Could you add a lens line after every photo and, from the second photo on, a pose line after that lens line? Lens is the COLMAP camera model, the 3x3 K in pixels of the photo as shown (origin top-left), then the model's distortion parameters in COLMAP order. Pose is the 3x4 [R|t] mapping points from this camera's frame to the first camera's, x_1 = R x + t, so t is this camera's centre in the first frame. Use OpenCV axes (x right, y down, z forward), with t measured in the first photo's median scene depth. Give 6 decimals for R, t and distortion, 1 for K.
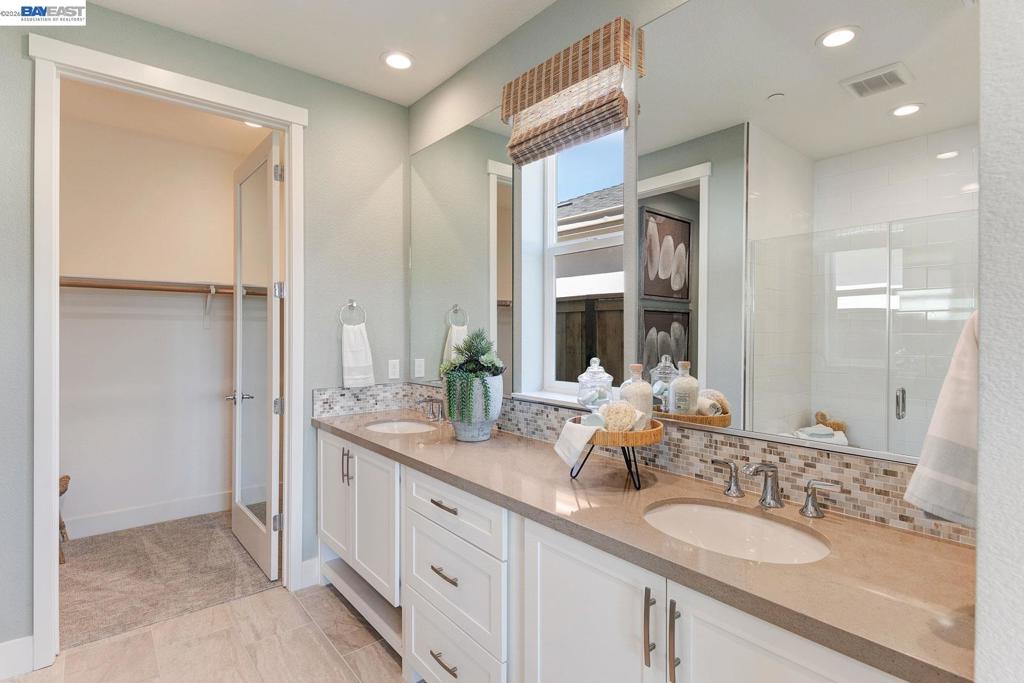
lens RADIAL K [[507.9, 0, 507.5], [0, 507.9, 330.1], [0, 0, 1]] dist [0.002183, -0.001439]
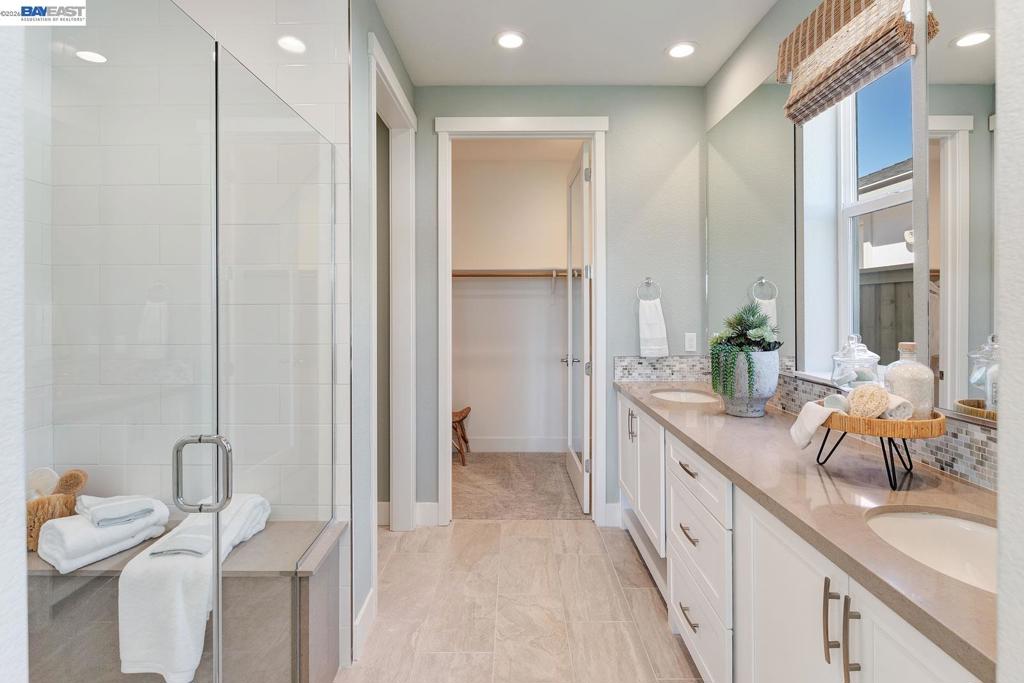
lens RADIAL K [[507.5, 0, 511.7], [0, 507.5, 301.7], [0, 0, 1]] dist [-0.002184, -0.000835]
pose [[0.765171, -0.012115, -0.643713, 0.213002], [0.006973, 0.999920, -0.010530, 0.003389], [0.643789, 0.003569, 0.765195, -0.039020]]
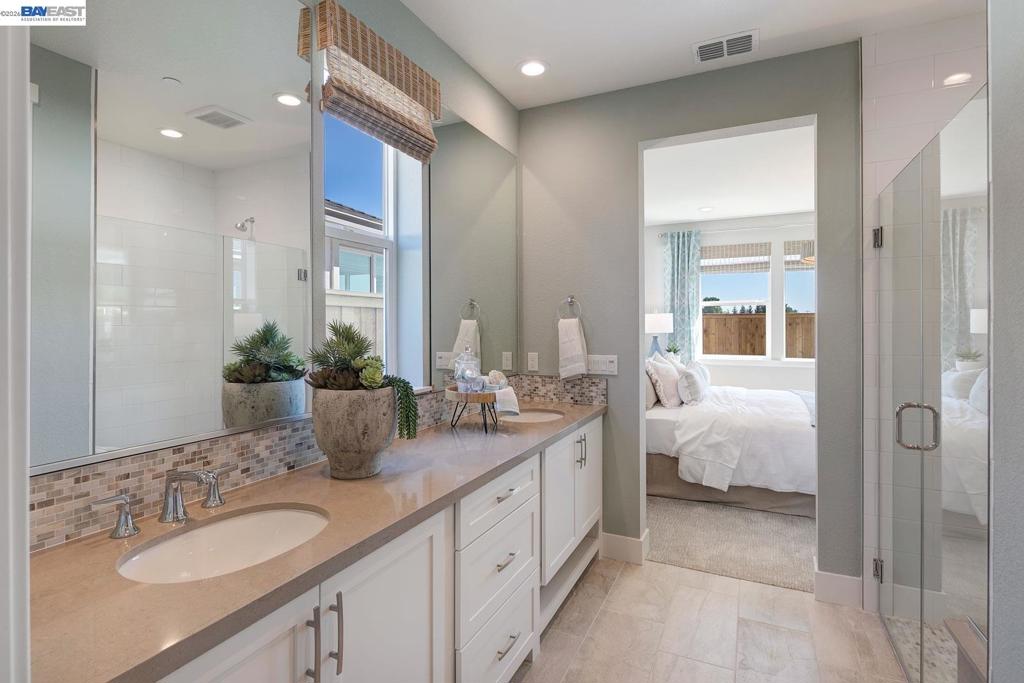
lens RADIAL K [[507.9, 0, 507.5], [0, 507.9, 330.1], [0, 0, 1]] dist [0.002183, -0.001439]
pose [[-0.416197, -0.008646, 0.909233, -0.814131], [0.000362, 0.999953, 0.009674, 0.001440], [-0.909274, 0.004355, -0.416174, 1.094010]]
